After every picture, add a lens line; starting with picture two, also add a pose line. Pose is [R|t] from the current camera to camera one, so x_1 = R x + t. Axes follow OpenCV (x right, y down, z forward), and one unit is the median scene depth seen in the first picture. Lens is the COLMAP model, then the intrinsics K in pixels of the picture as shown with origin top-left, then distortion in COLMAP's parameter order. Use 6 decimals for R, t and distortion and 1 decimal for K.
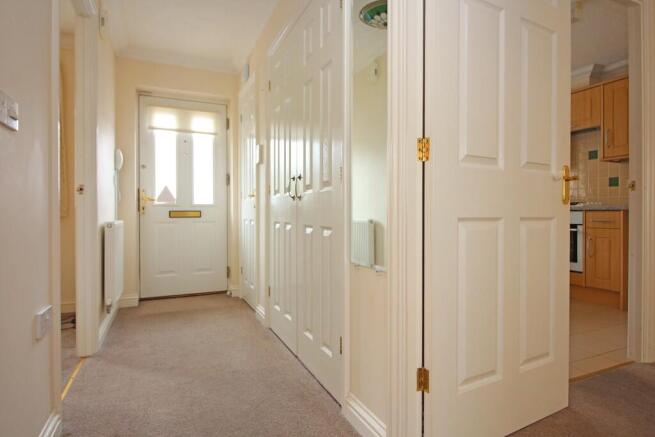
lens RADIAL K [[372.9, 0, 327.5], [0, 372.9, 218.5], [0, 0, 1]] dist [-0.005661, -0.001501]
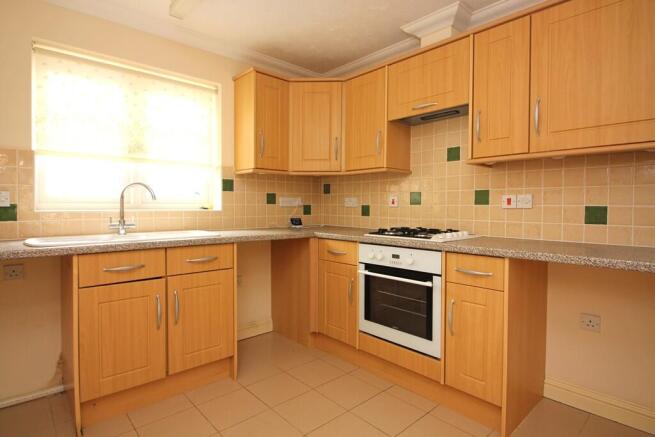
lens RADIAL K [[351.2, 0, 327.5], [0, 351.2, 218.5], [0, 0, 1]] dist [-0.002952, -0.001206]
pose [[0.950141, -0.004392, 0.311789, 0.352917], [-0.003004, 0.999725, 0.023237, -0.081199], [-0.311806, -0.023015, 0.949867, 0.544544]]
